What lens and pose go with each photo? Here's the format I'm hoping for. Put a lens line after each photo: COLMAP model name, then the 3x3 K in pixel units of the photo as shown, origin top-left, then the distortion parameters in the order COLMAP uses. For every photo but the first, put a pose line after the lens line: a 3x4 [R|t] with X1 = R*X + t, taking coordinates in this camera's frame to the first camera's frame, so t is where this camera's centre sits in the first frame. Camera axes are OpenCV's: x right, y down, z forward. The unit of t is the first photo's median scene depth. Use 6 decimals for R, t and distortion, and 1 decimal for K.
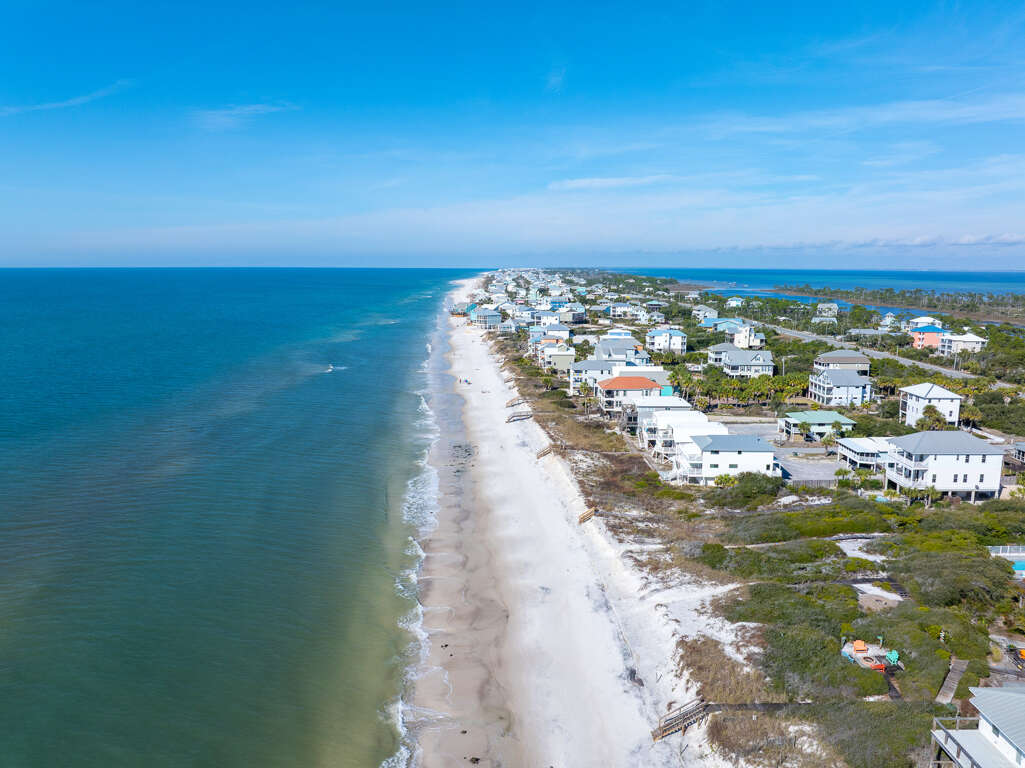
lens RADIAL K [[723.9, 0, 514.7], [0, 723.9, 385.2], [0, 0, 1]] dist [-0.033109, 0.006864]
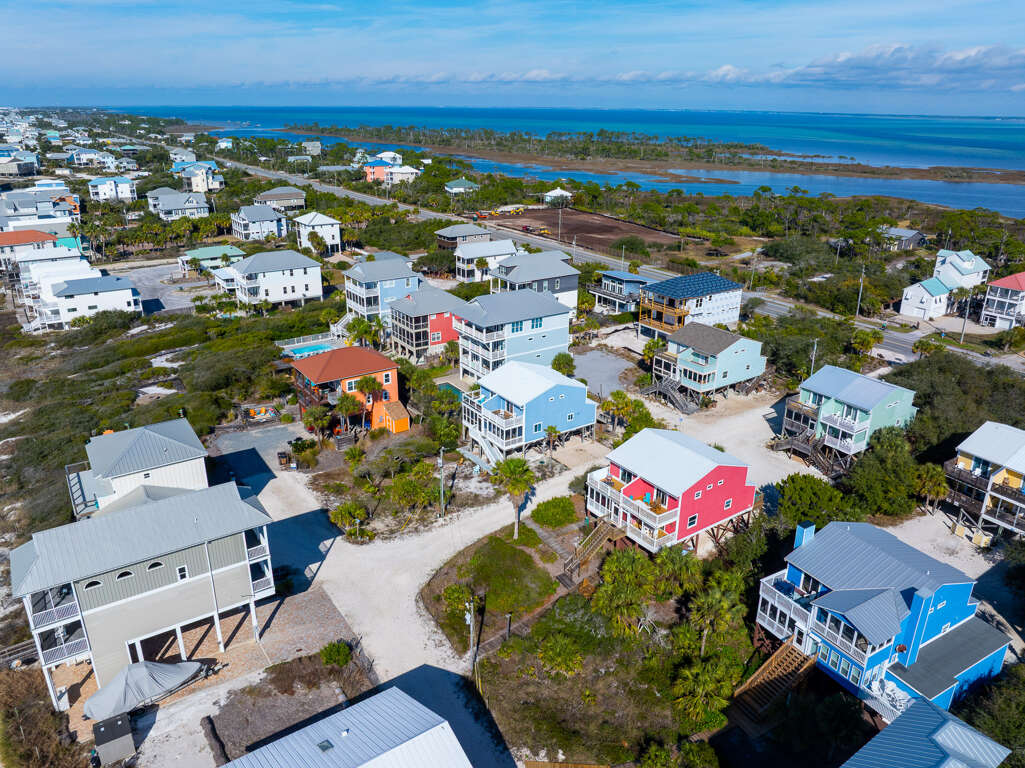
lens RADIAL K [[723.9, 0, 513.4], [0, 723.9, 383.6], [0, 0, 1]] dist [-0.033109, 0.006864]
pose [[0.825635, -0.199686, 0.527686, 0.182398], [0.086338, 0.968975, 0.231590, 0.023941], [-0.557560, -0.145649, 0.817260, -0.162260]]
